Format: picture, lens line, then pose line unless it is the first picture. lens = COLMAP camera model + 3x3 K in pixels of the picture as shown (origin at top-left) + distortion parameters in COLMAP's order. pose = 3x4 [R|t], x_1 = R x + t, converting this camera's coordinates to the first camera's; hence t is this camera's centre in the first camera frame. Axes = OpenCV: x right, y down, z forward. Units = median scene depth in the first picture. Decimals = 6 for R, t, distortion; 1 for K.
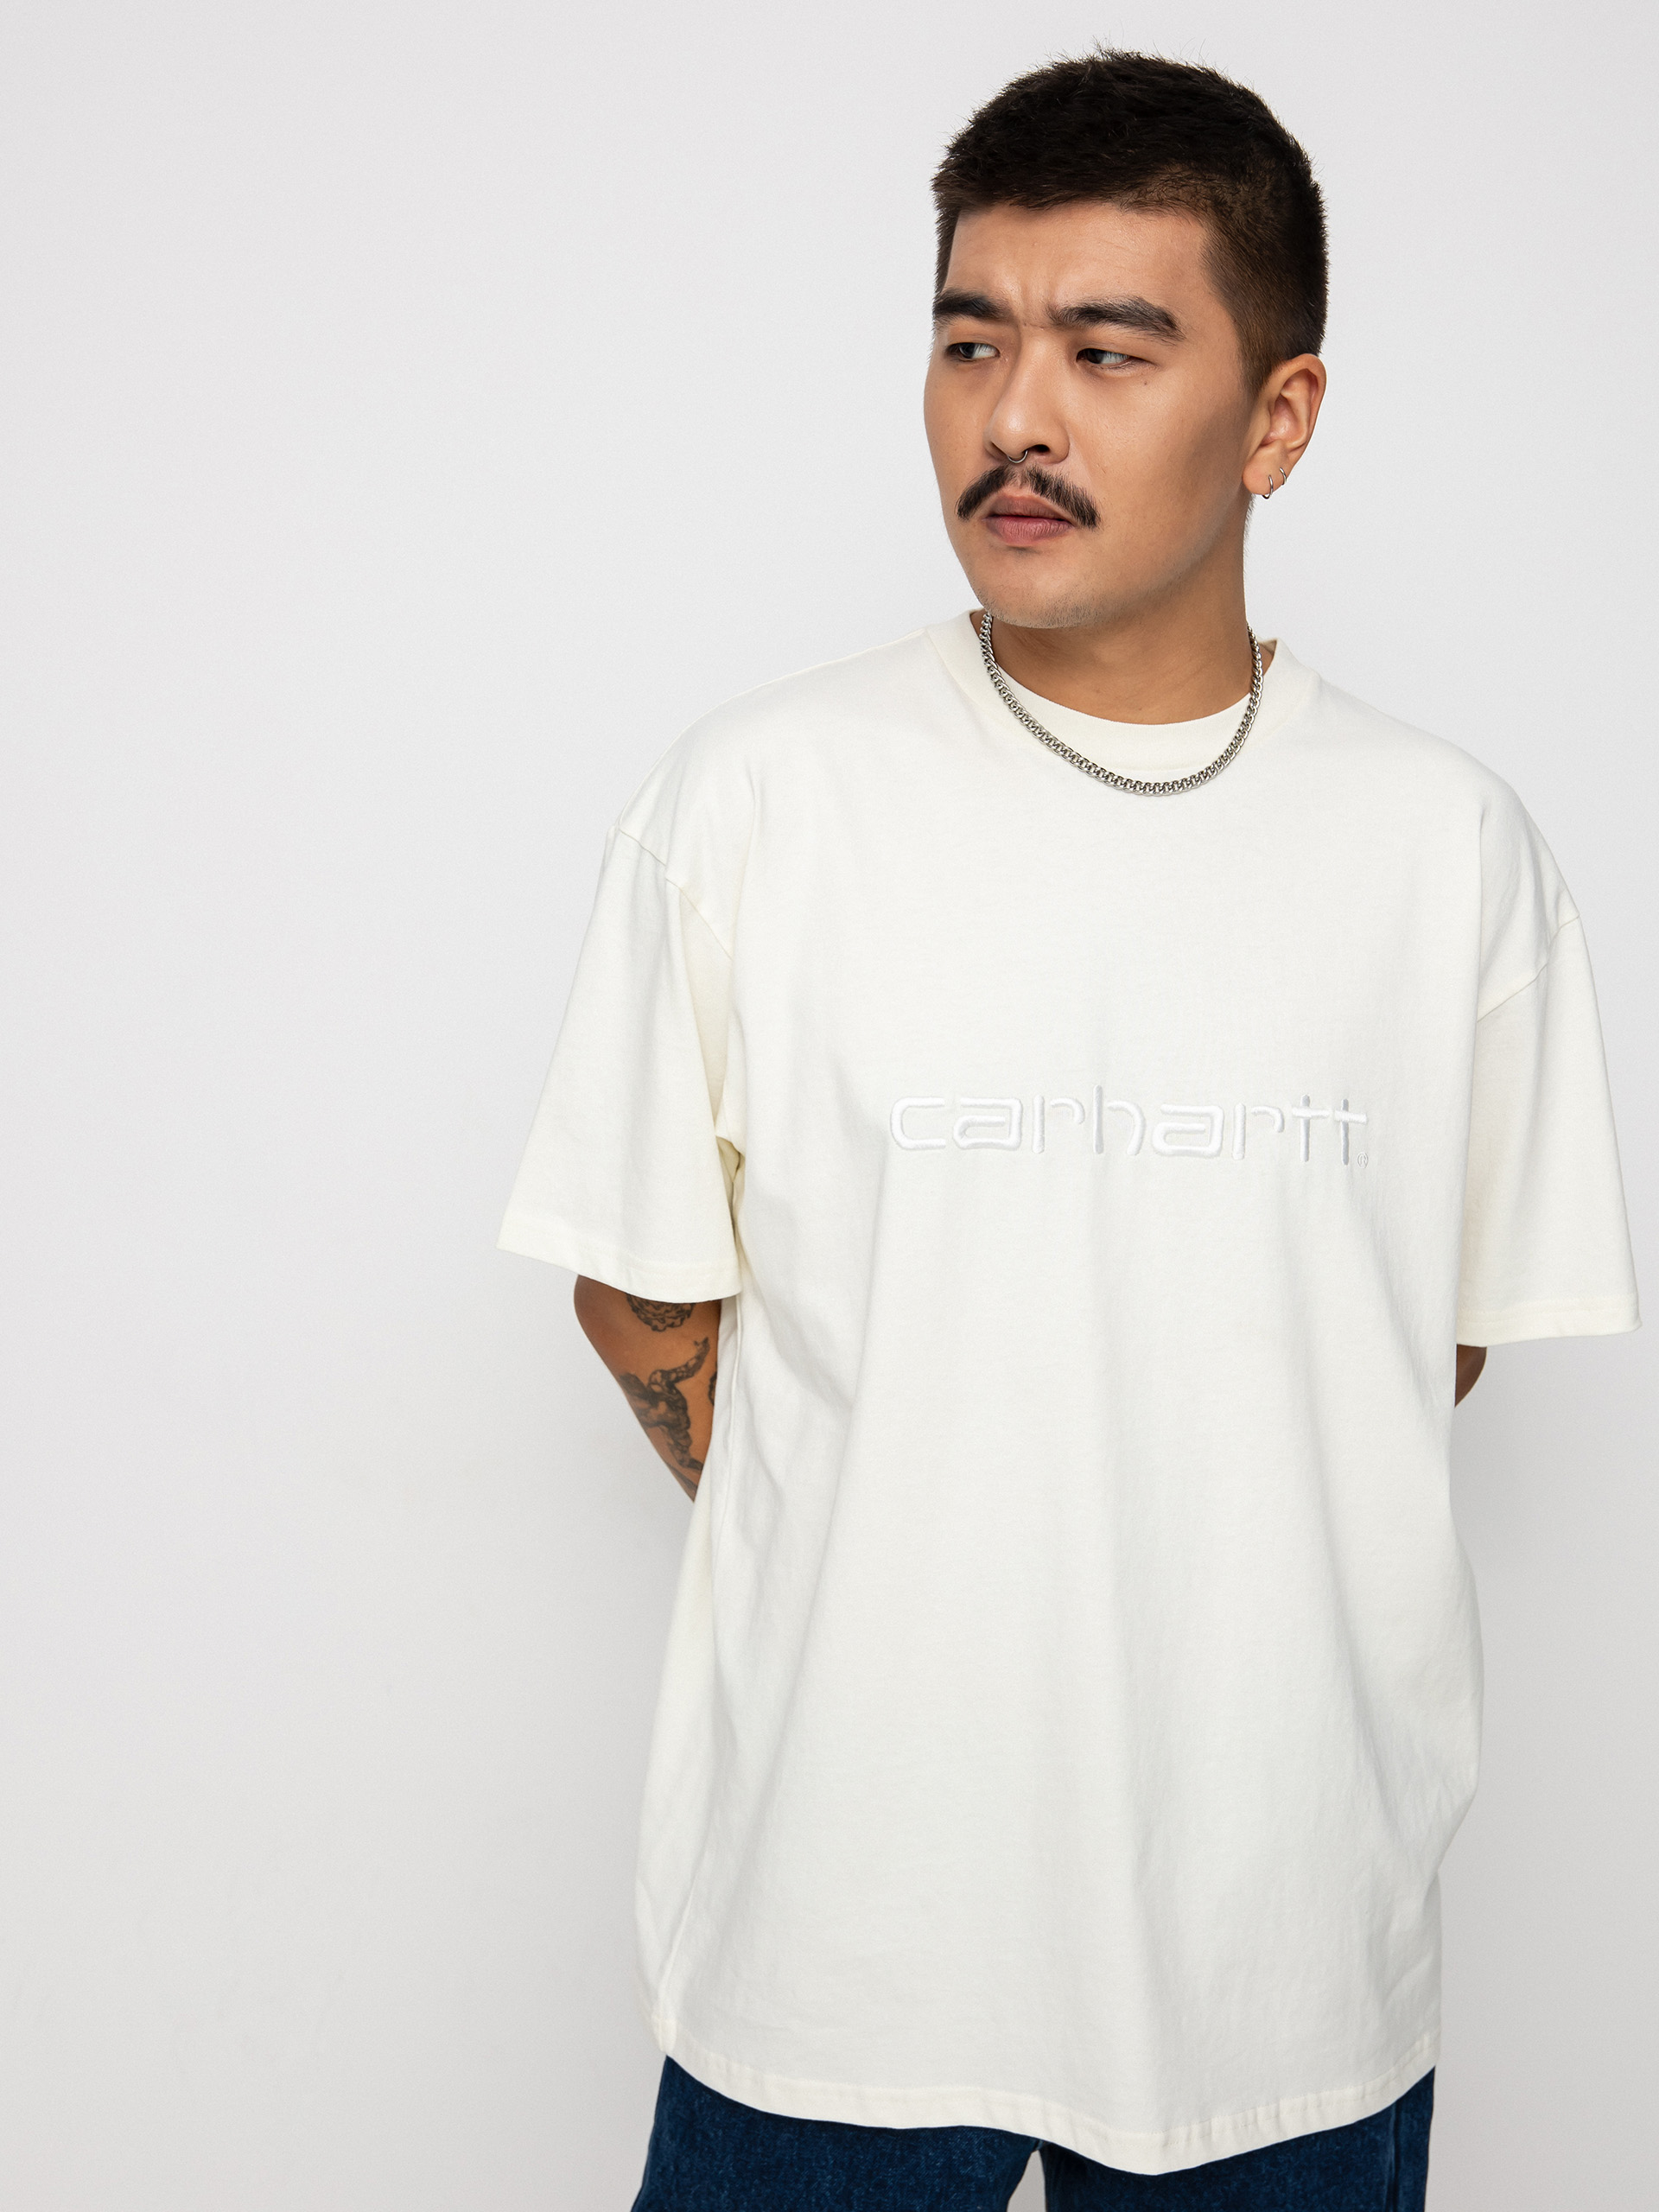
lens RADIAL K [[2927.6, 0, 829.5], [0, 2927.6, 1106.0], [0, 0, 1]] dist [0.005586, -0.025142]
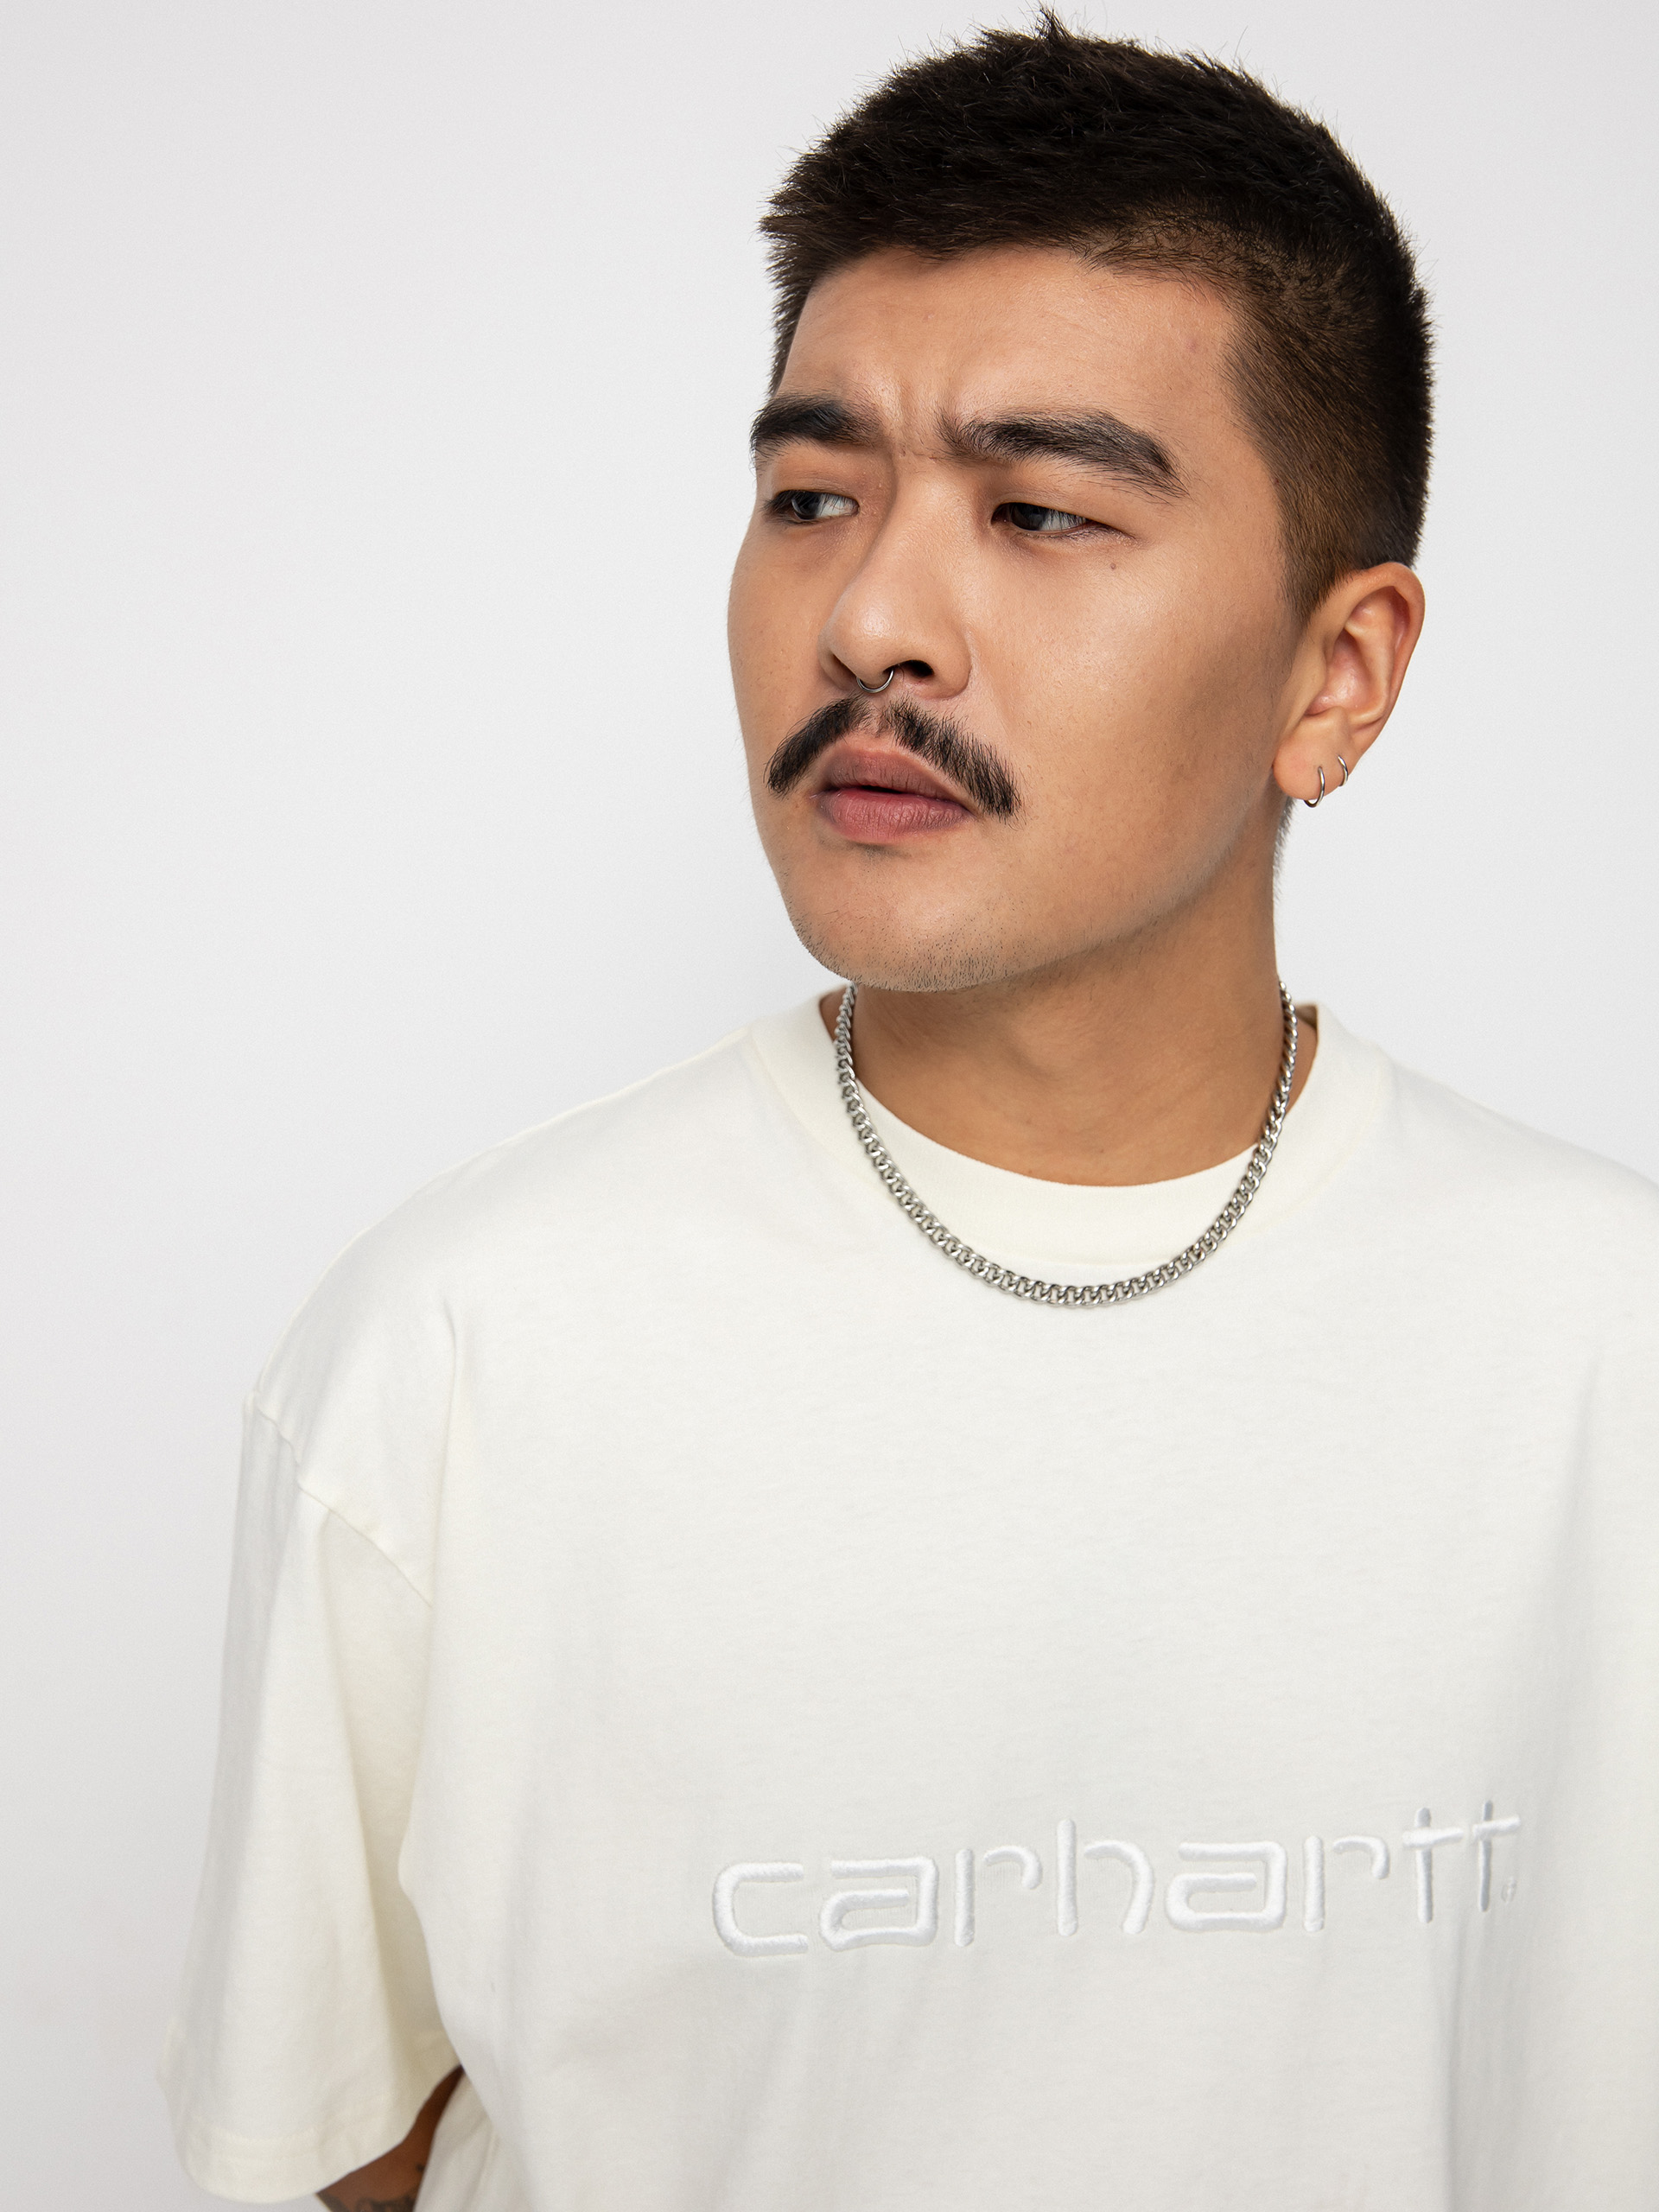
lens RADIAL K [[2791.4, 0, 829.5], [0, 2791.4, 1106.0], [0, 0, 1]] dist [-0.072806, 0.035811]
pose [[0.997374, 0.072414, 0.001409, 0.060158], [-0.071358, 0.985787, -0.152091, -0.061172], [-0.012402, 0.151591, 0.988366, 0.487461]]
